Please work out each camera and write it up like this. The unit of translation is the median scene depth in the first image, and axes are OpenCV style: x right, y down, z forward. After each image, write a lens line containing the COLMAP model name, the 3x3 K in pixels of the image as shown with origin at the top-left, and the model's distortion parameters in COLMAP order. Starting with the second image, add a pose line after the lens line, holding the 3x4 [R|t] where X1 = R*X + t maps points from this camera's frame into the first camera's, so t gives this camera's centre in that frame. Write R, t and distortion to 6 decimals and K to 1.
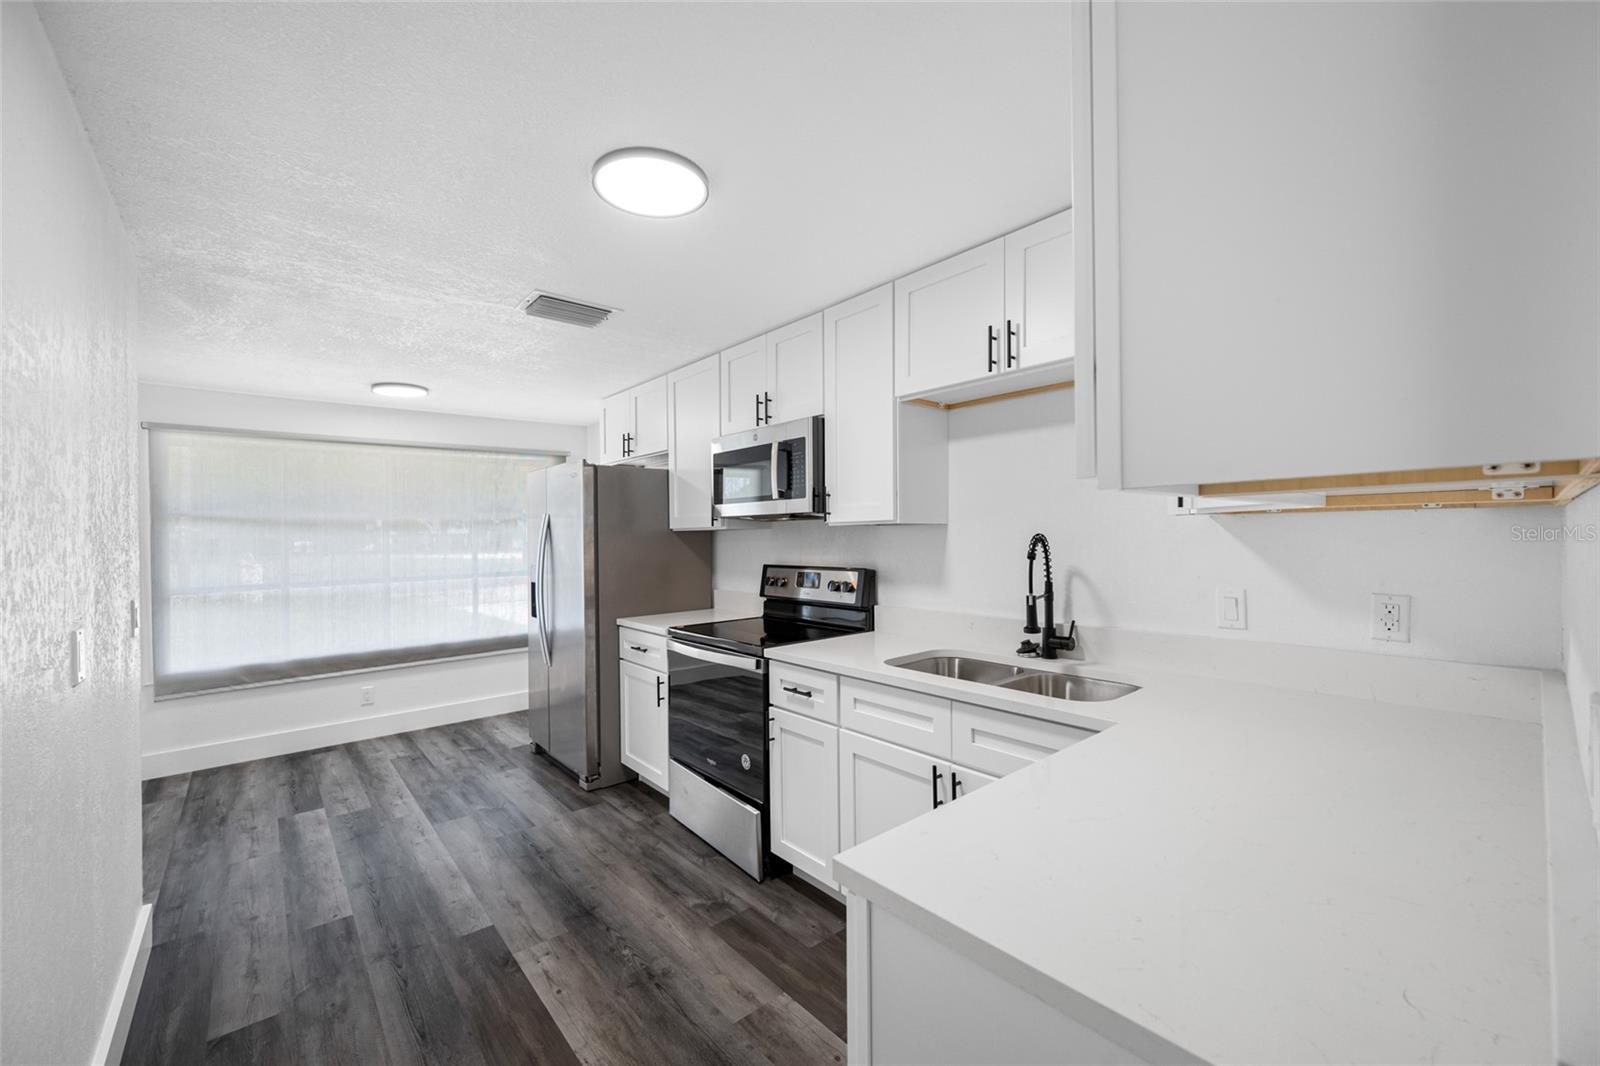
lens RADIAL K [[634.7, 0, 805.7], [0, 634.7, 540.5], [0, 0, 1]] dist [-0.001101, -0.000132]
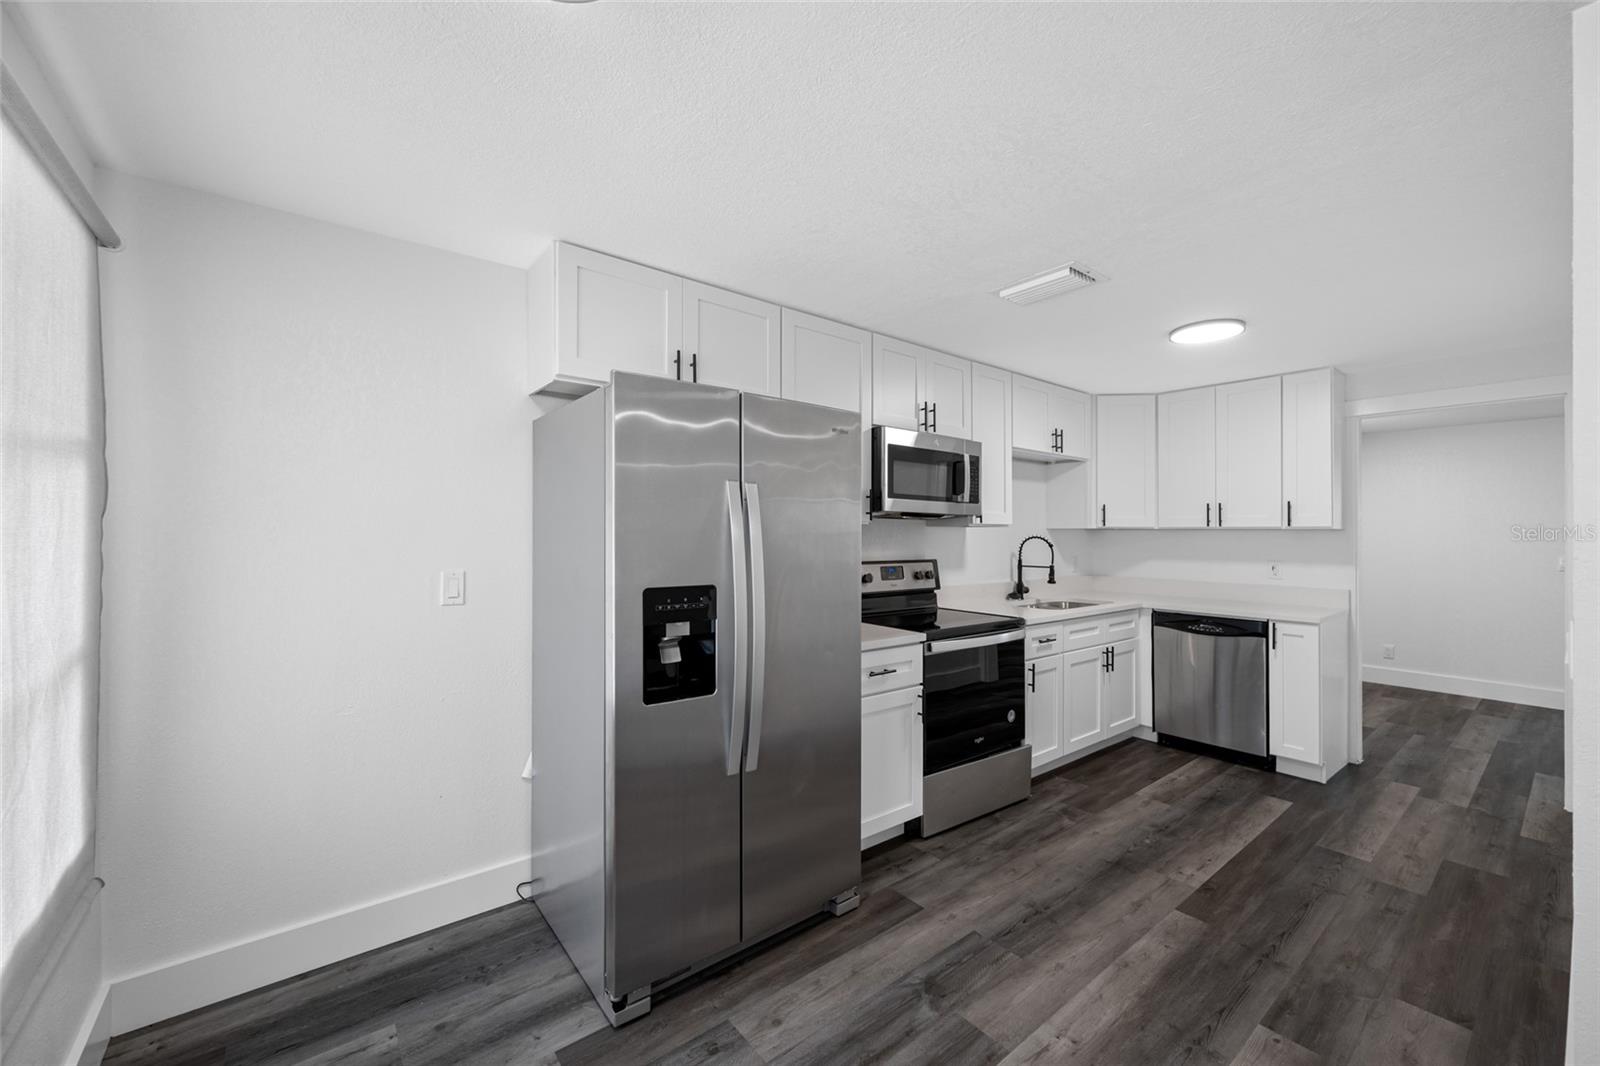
lens RADIAL K [[631.0, 0, 802.6], [0, 631.0, 534.1], [0, 0, 1]] dist [0.000679, 0.000052]
pose [[0.041545, 0.016376, 0.999002, -1.529818], [0.002460, 0.999861, -0.016492, 0.016590], [-0.999134, 0.003143, 0.041499, 1.541131]]
